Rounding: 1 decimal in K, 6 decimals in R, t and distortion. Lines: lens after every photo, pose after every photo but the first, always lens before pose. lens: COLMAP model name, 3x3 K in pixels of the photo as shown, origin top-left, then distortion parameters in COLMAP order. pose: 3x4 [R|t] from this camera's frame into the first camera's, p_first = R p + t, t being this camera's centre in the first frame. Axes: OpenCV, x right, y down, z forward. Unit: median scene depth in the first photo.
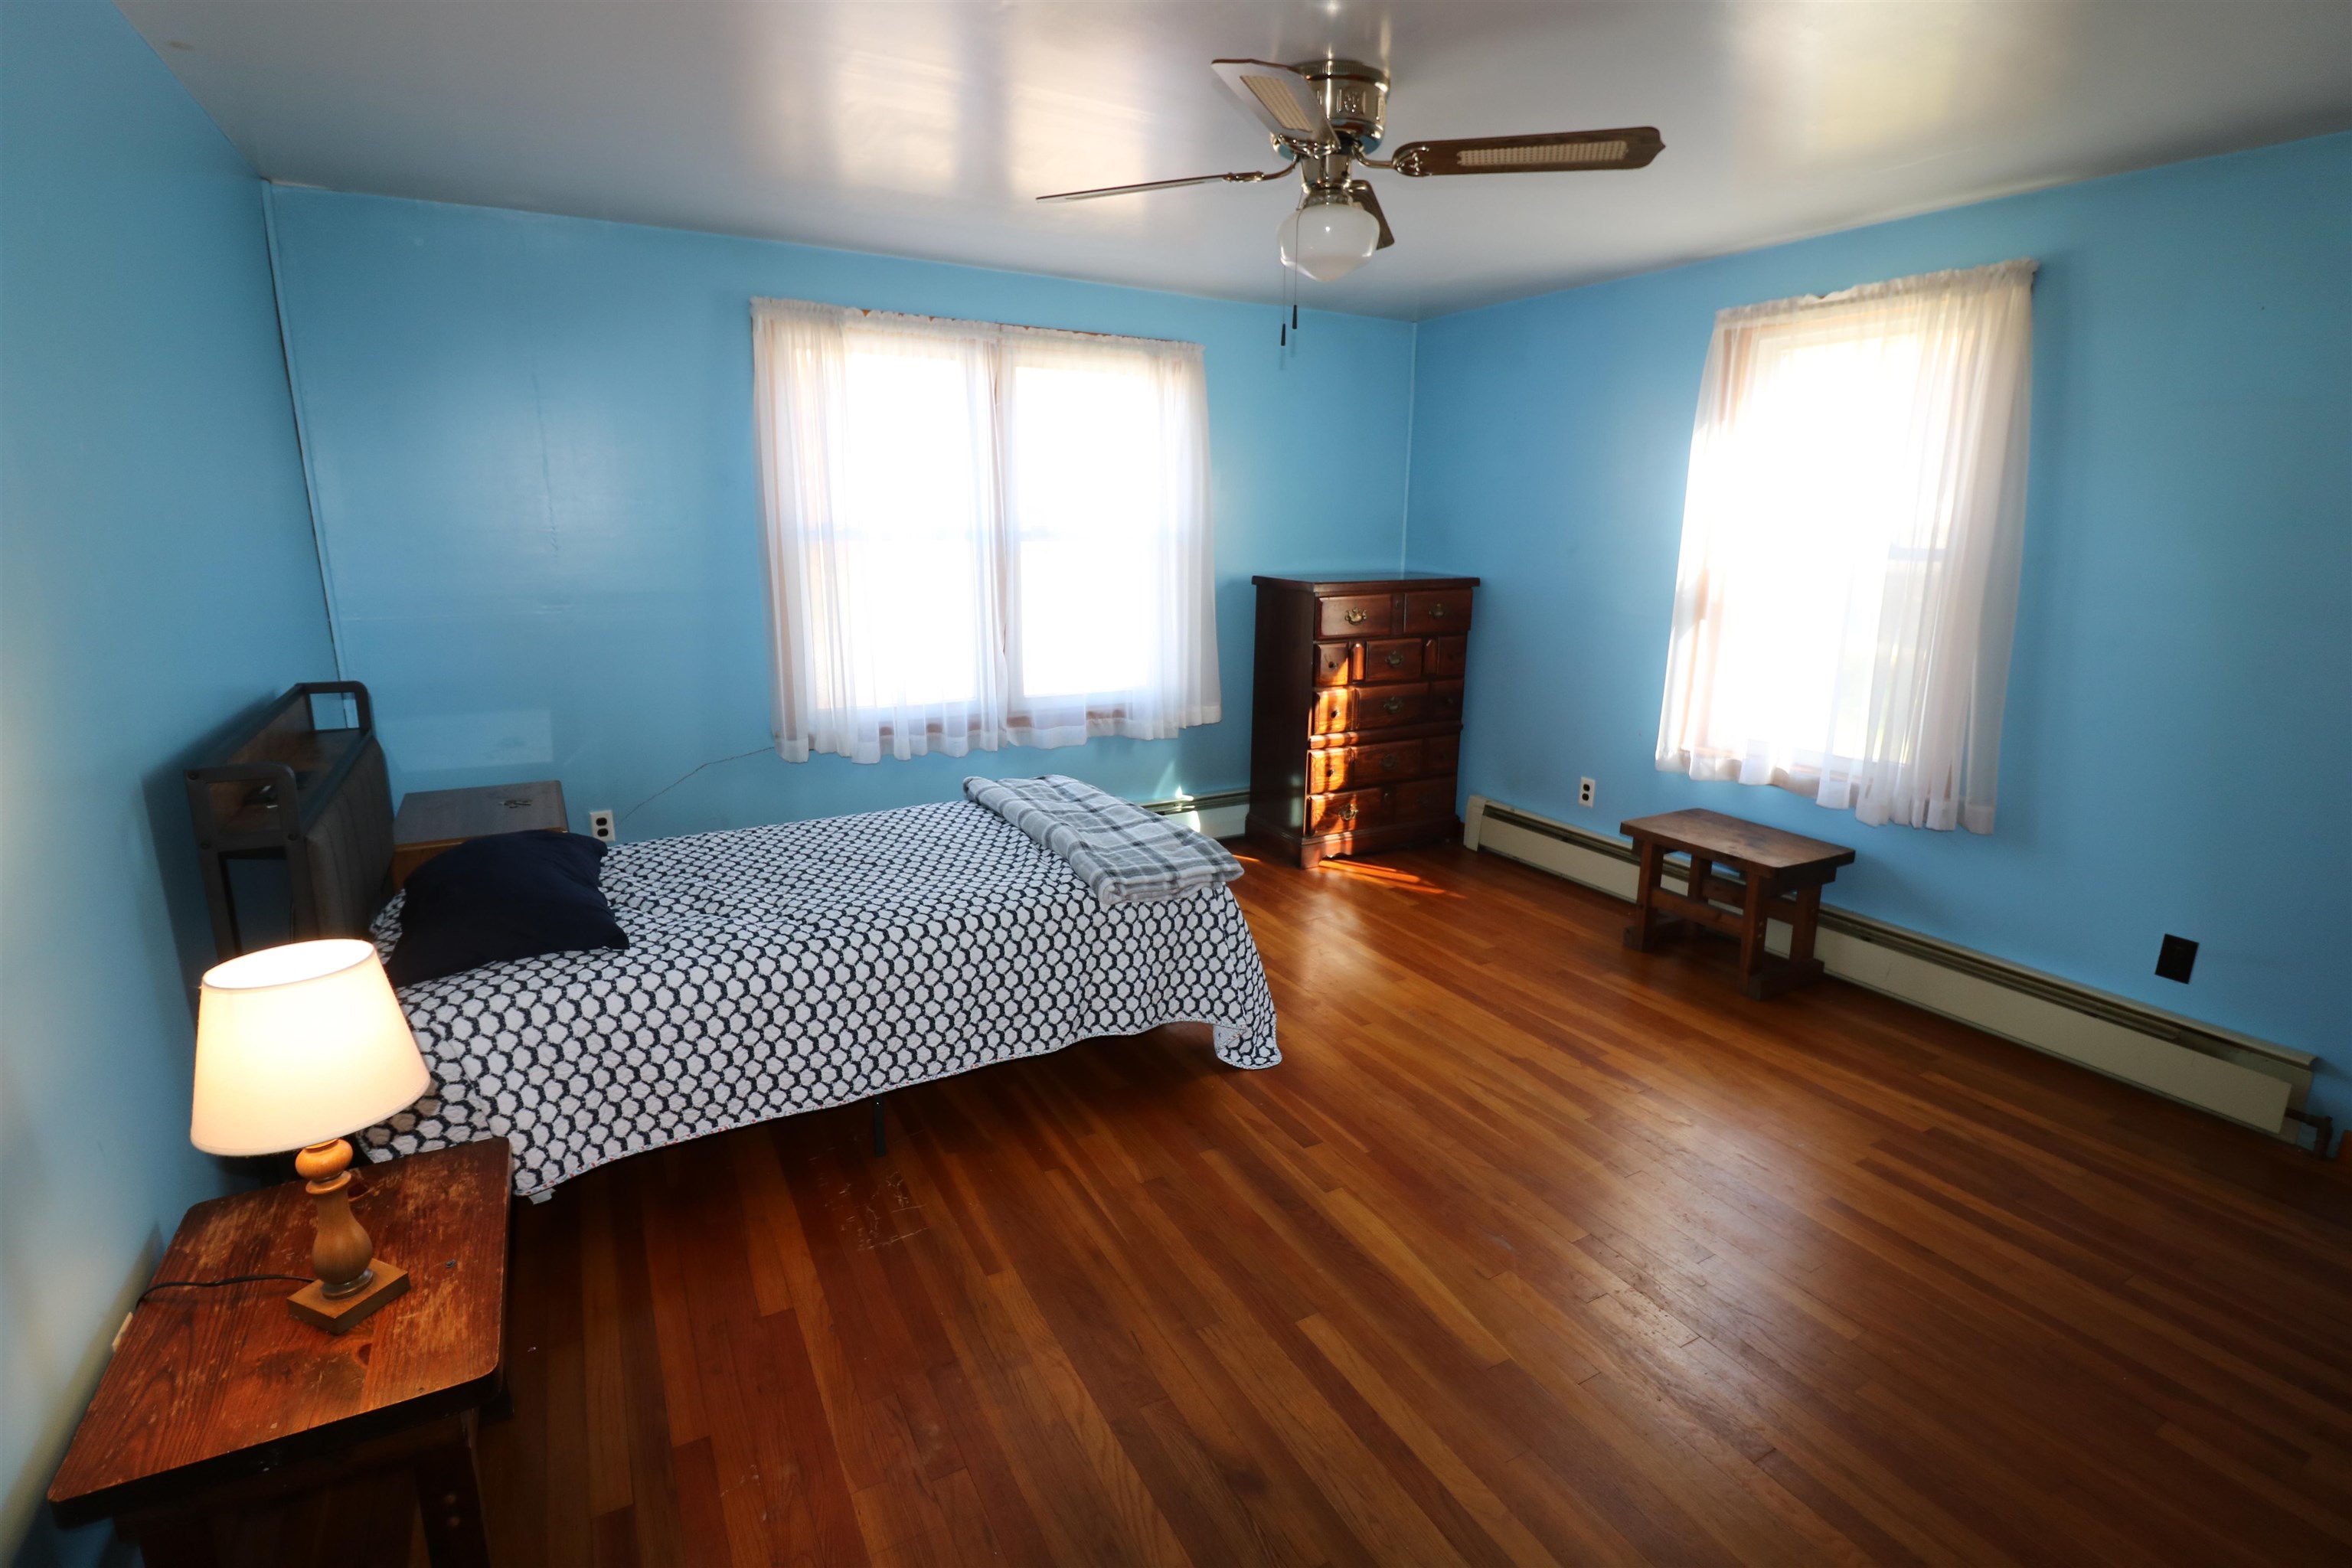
lens RADIAL K [[1086.0, 0, 1175.6], [0, 1086.0, 766.7], [0, 0, 1]] dist [0.000149, -0.012229]
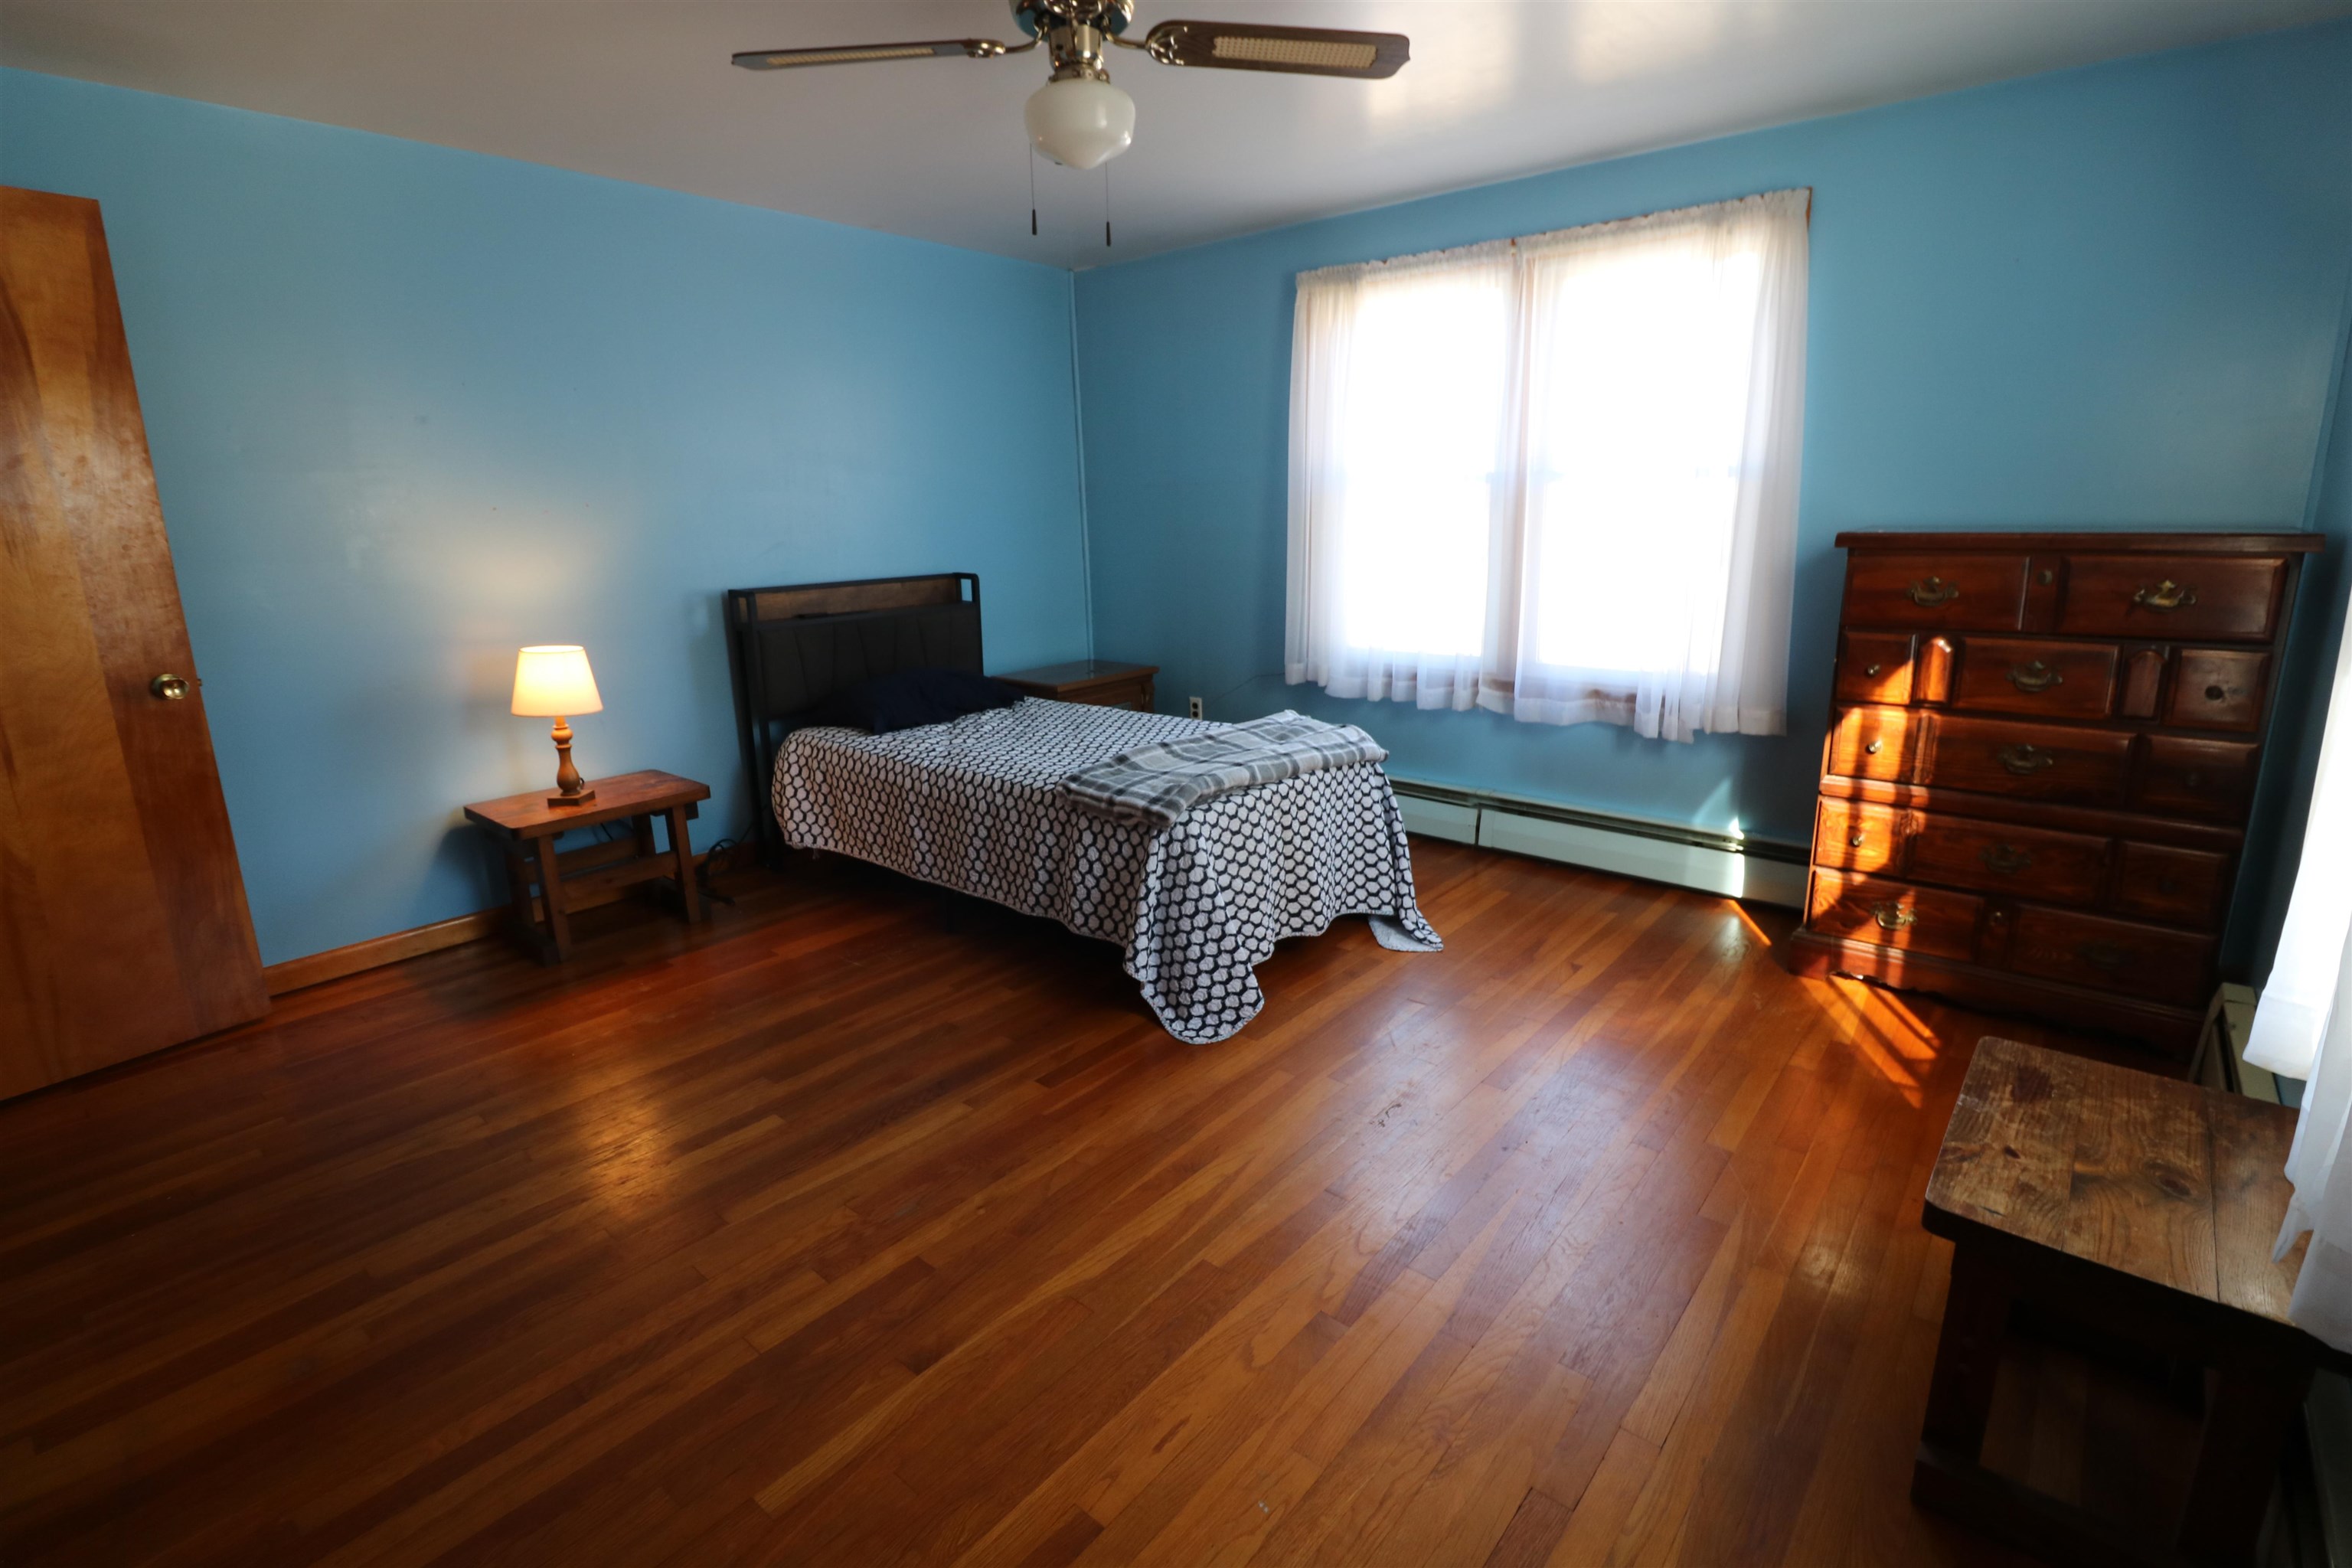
lens RADIAL K [[1092.0, 0, 1176.0], [0, 1092.0, 761.6], [0, 0, 1]] dist [-0.000078, -0.012182]
pose [[0.352645, 0.198031, -0.914563, 0.572130], [-0.190677, 0.972052, 0.136956, -0.050343], [0.916124, 0.126089, 0.380549, 0.398803]]
